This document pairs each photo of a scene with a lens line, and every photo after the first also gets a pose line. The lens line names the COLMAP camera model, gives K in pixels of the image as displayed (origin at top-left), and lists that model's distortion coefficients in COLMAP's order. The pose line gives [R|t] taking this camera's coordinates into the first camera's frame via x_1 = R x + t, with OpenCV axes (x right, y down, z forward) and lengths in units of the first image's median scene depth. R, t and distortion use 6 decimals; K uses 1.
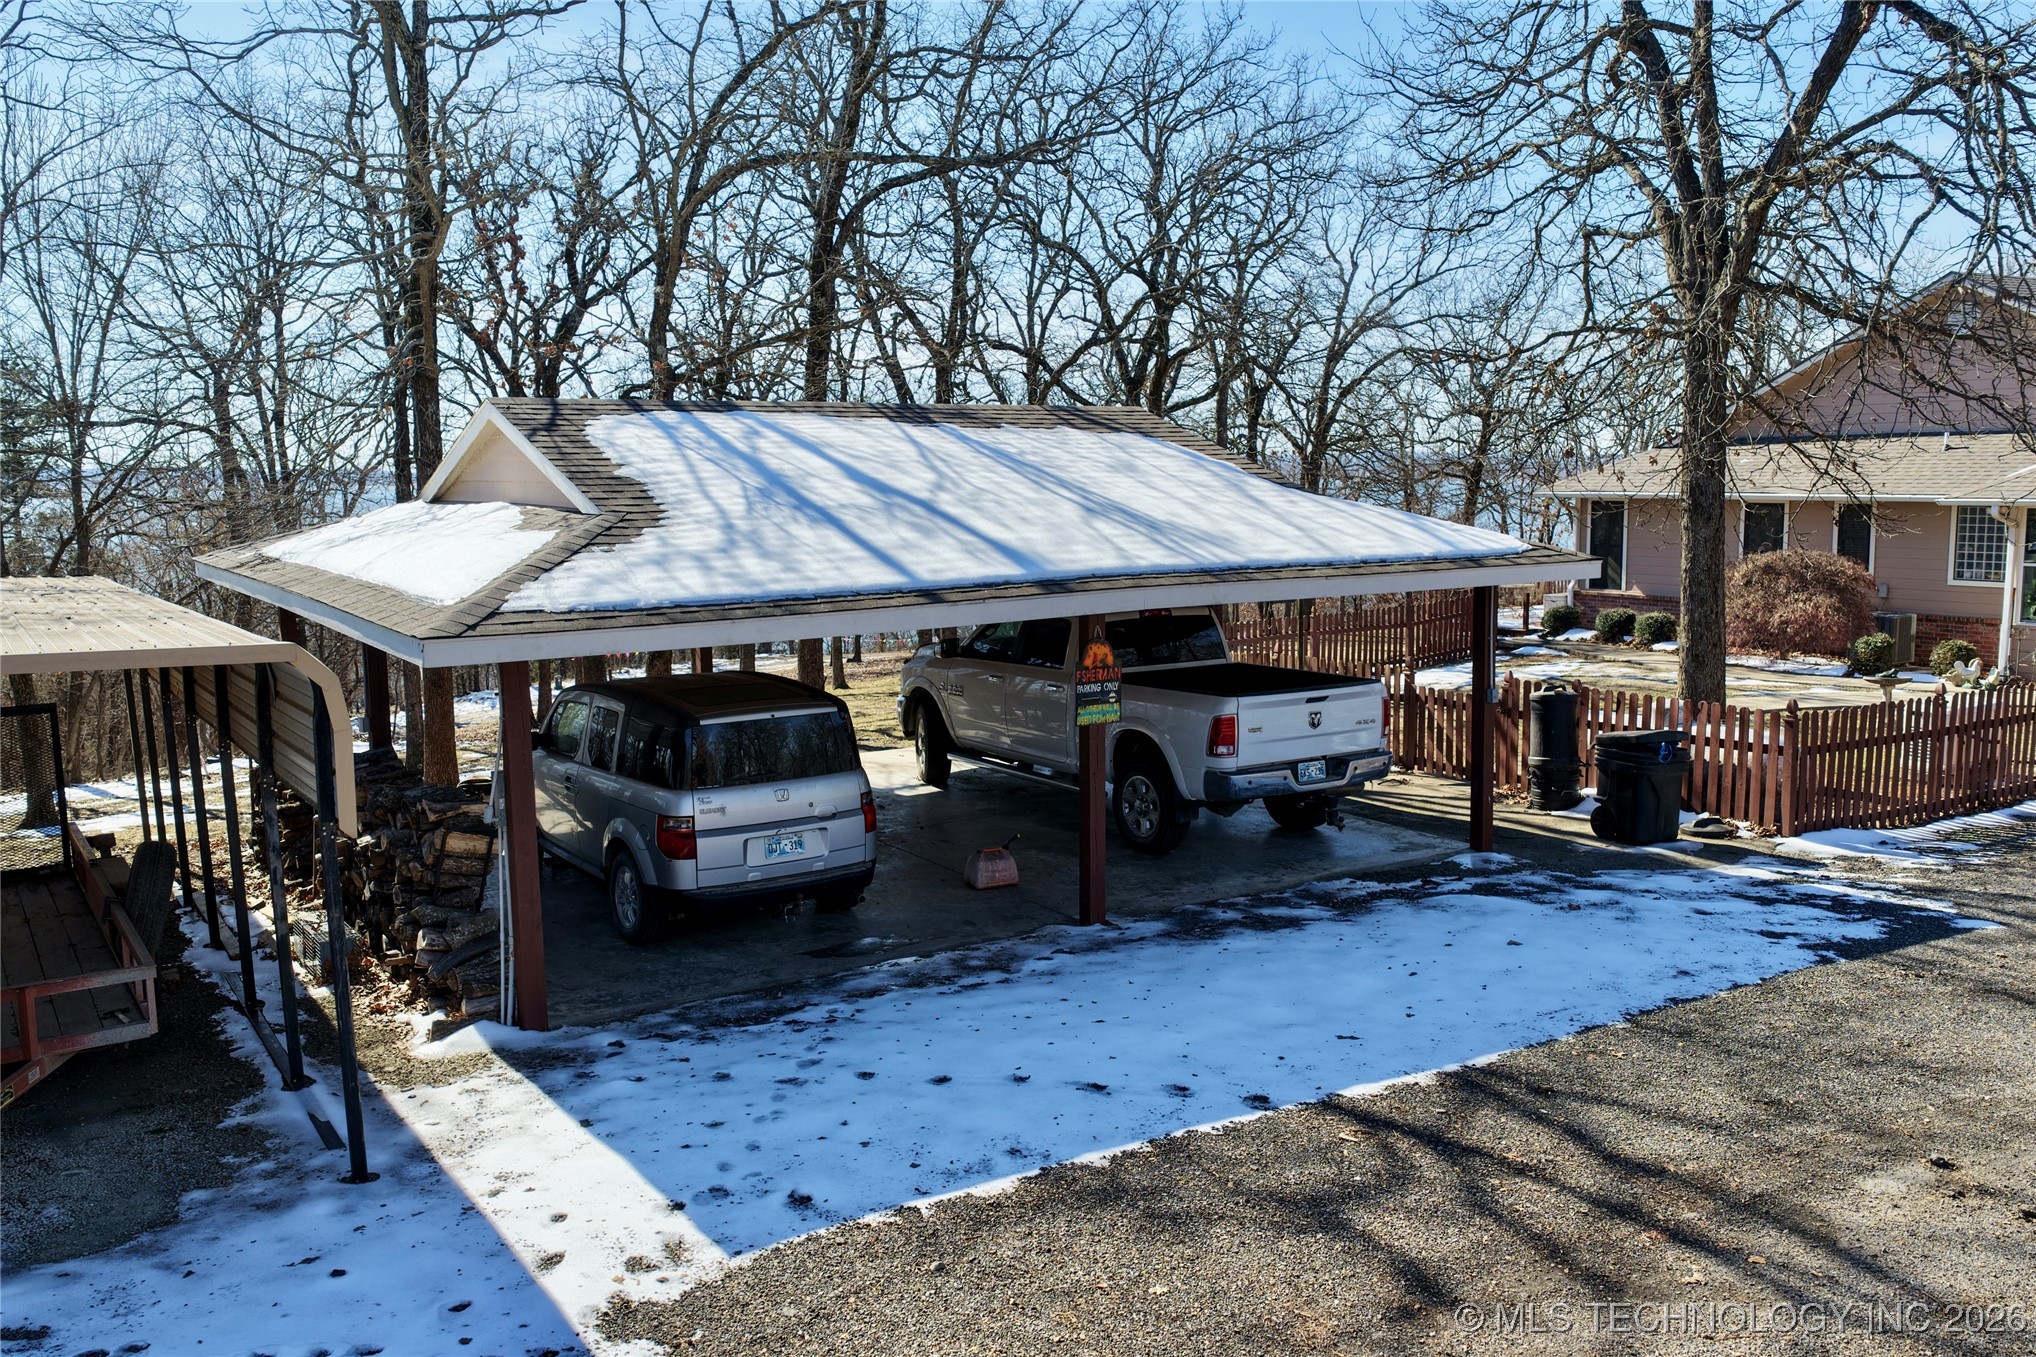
lens RADIAL K [[1668.9, 0, 1009.2], [0, 1668.9, 683.7], [0, 0, 1]] dist [-0.007075, 0.013262]
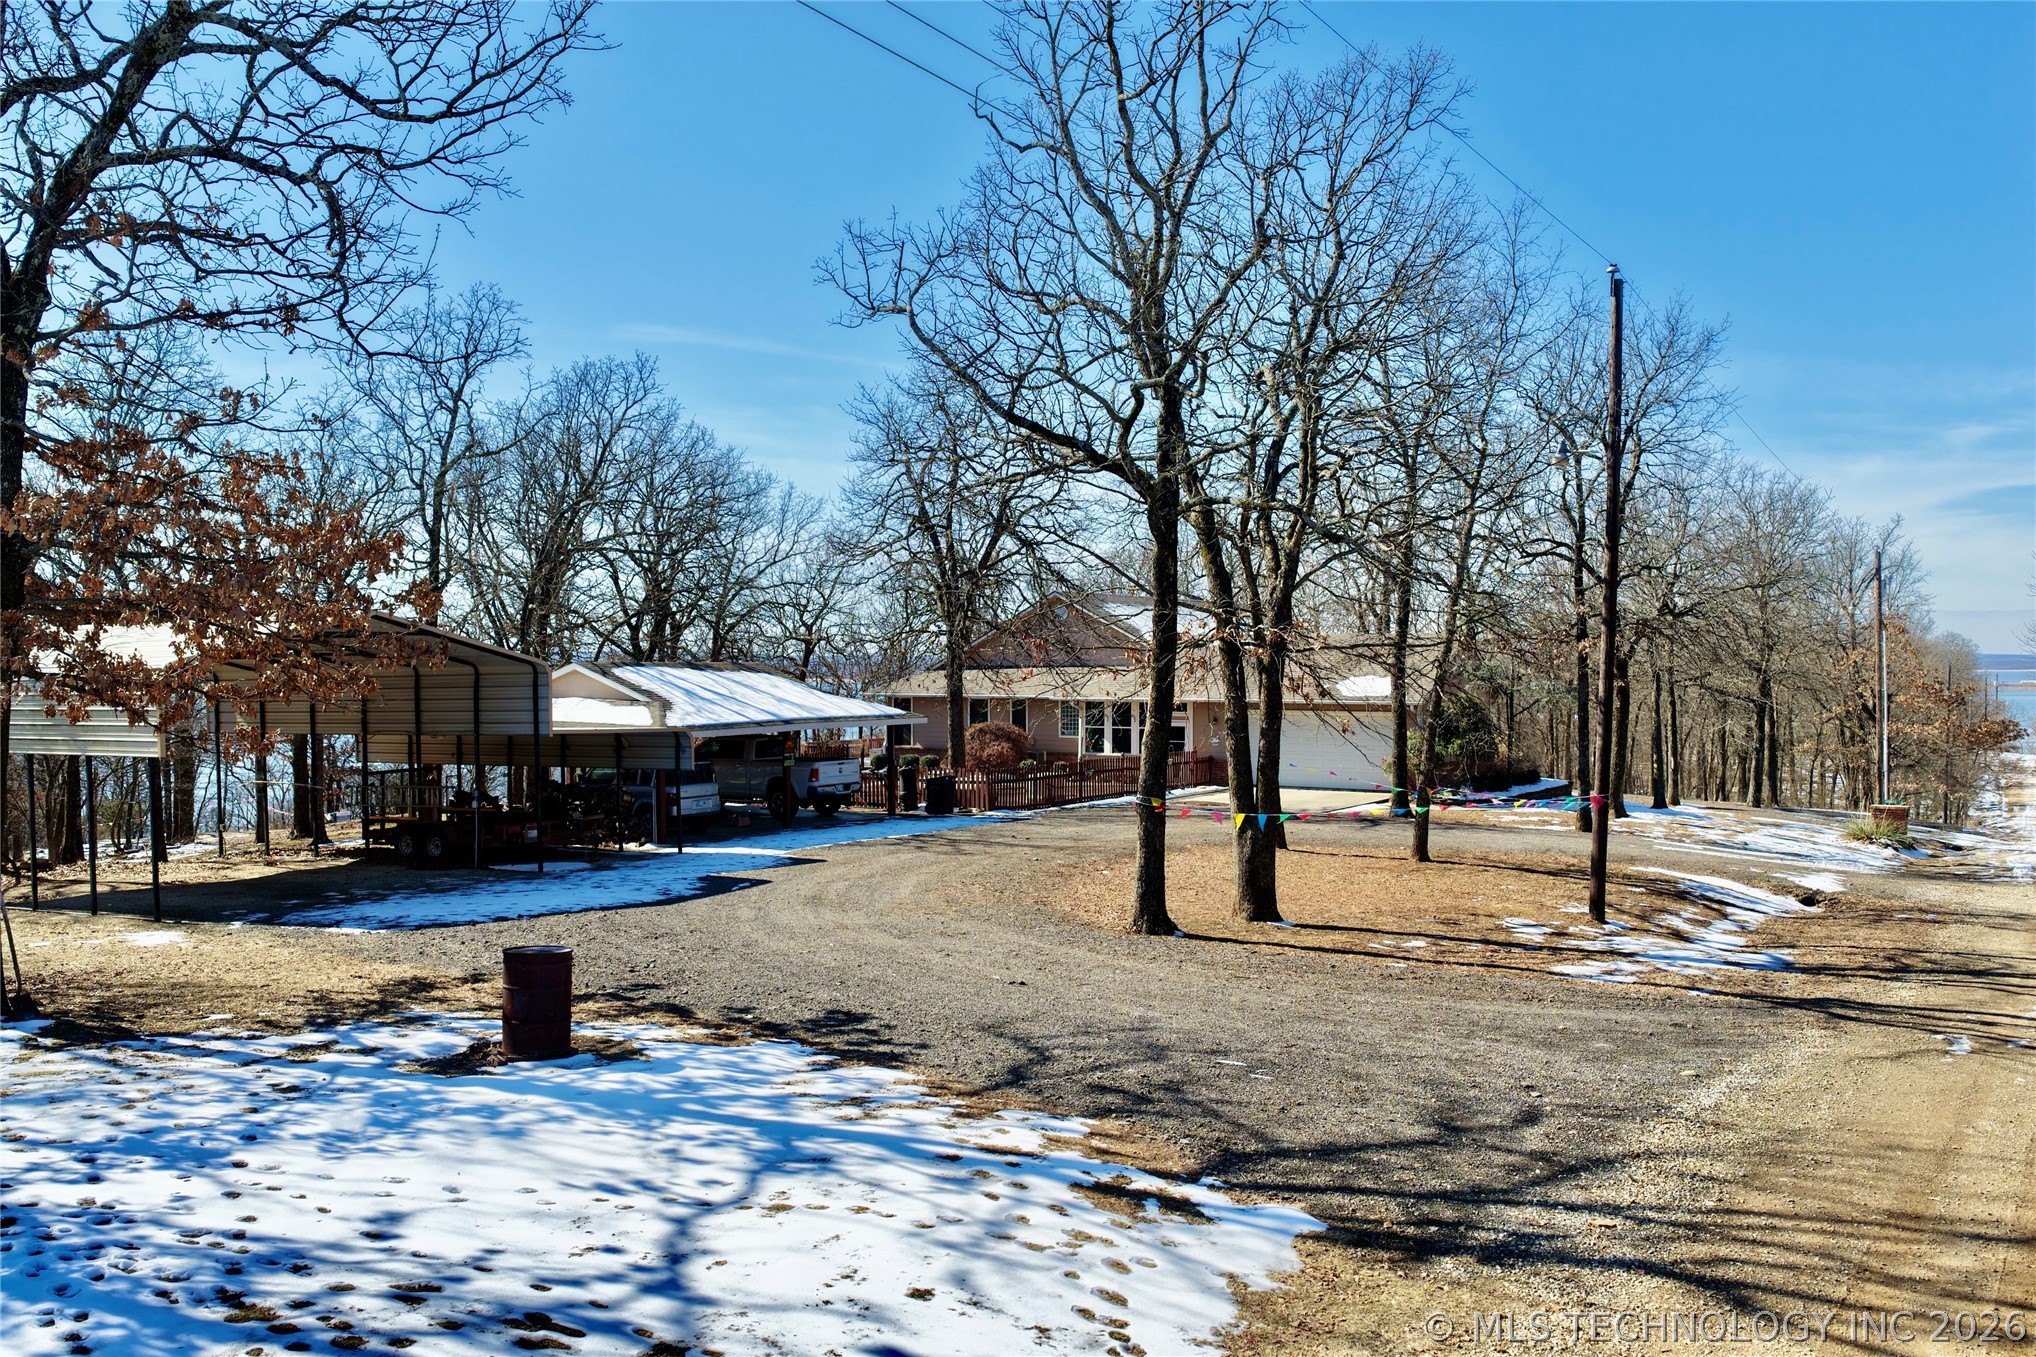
lens RADIAL K [[1688.5, 0, 1016.7], [0, 1688.5, 678.7], [0, 0, 1]] dist [0.000656, 0.000014]
pose [[0.903840, 0.006008, 0.427829, -0.410065], [0.045438, 0.992899, -0.109938, 0.101904], [-0.425452, 0.118806, 0.897149, -0.925661]]
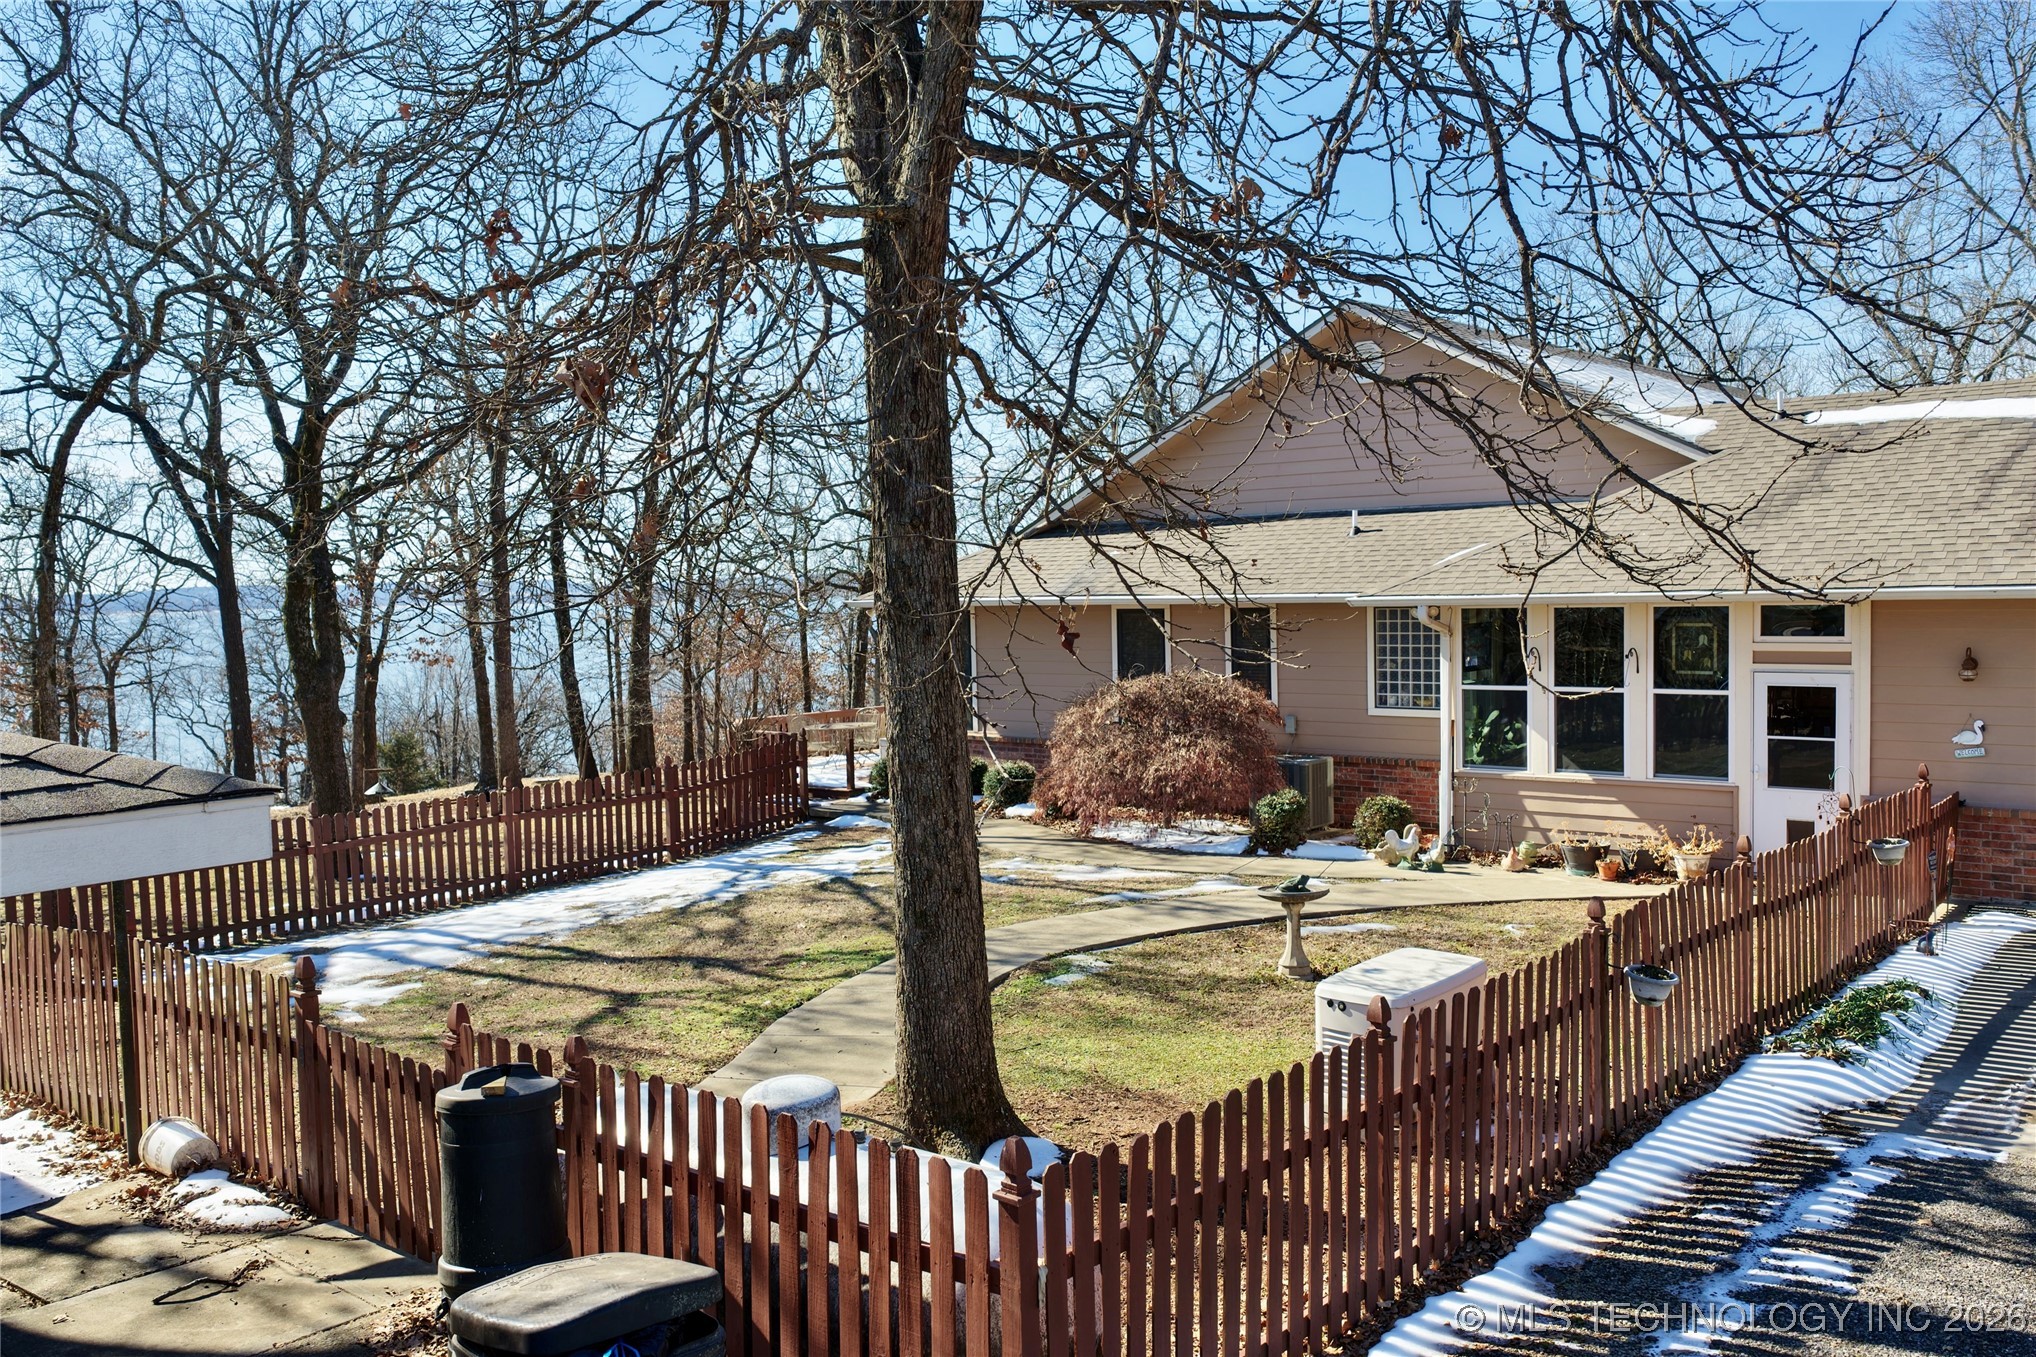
lens RADIAL K [[1668.9, 0, 1018.0], [0, 1668.9, 683.9], [0, 0, 1]] dist [-0.007075, 0.013262]
pose [[0.952616, -0.029028, 0.302787, 0.199075], [0.050641, 0.996679, -0.063774, -0.034632], [-0.299931, 0.076086, 0.950922, 0.356270]]
